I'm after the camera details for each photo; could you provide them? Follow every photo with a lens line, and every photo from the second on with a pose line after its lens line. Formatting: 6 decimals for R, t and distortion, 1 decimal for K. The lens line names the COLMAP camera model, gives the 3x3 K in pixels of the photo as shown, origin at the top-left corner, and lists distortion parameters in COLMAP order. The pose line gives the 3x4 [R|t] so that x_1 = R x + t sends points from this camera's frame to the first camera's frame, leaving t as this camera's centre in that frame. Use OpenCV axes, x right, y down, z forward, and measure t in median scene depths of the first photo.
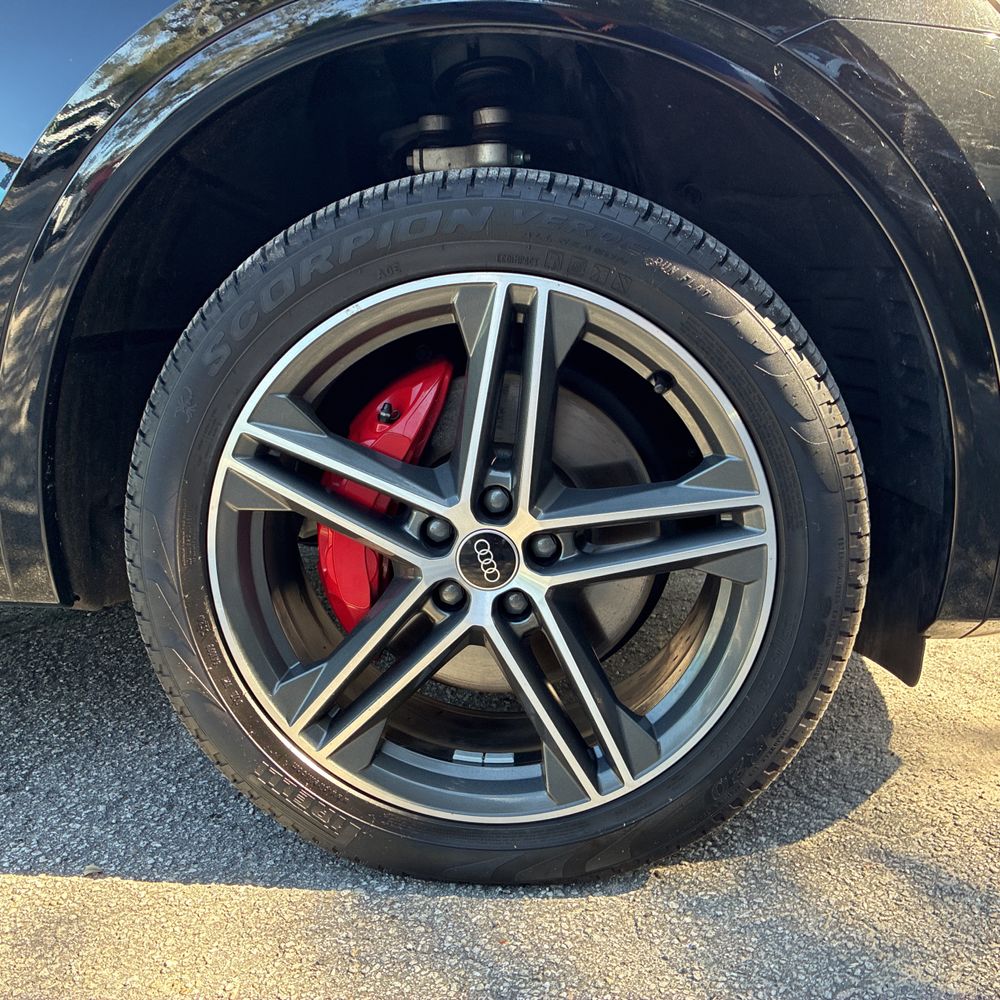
lens RADIAL K [[1016.0, 0, 503.0], [0, 1016.0, 469.6], [0, 0, 1]] dist [0.024250, 0.000000]
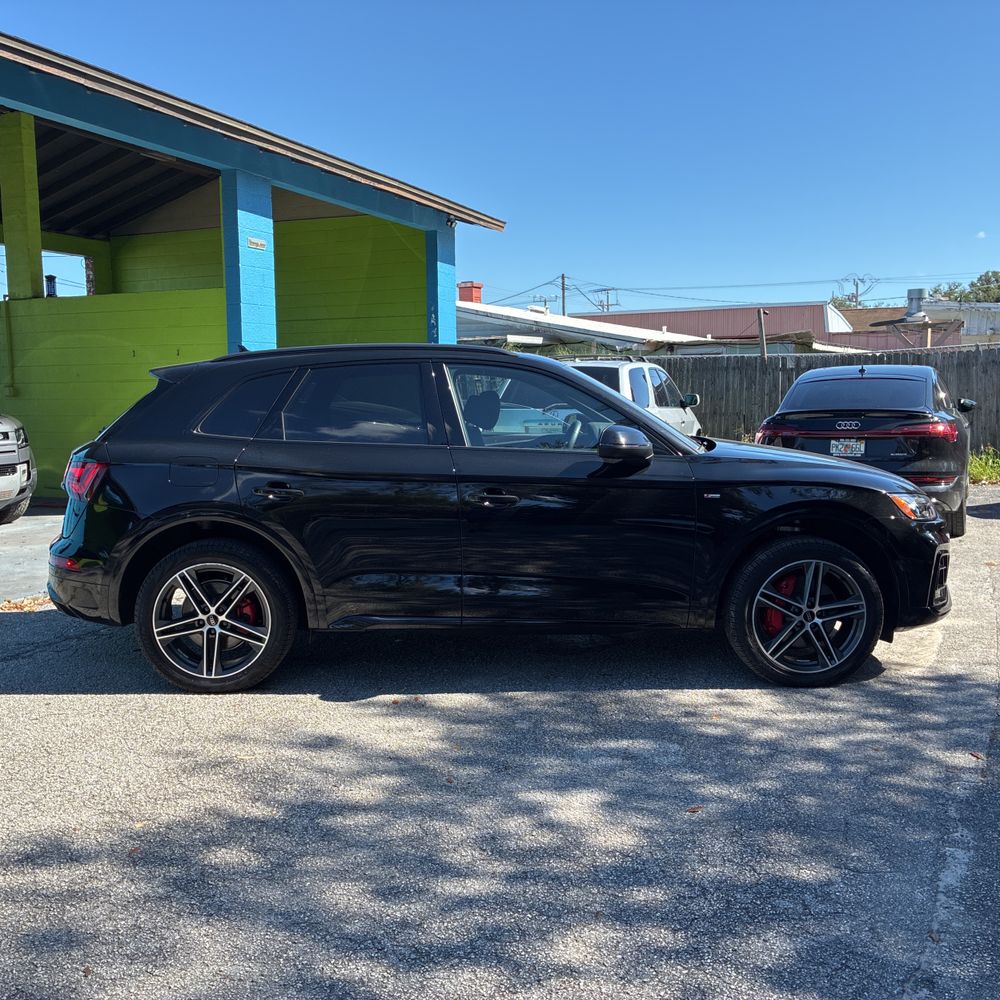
lens RADIAL K [[1016.0, 0, 500.0], [0, 1016.0, 498.5], [0, 0, 1]] dist [0.024250, 0.000000]
pose [[0.994488, -0.010343, 0.104339, -2.009134], [0.020687, 0.994917, -0.098551, -0.023033], [-0.102789, 0.100166, 0.989647, -3.778365]]
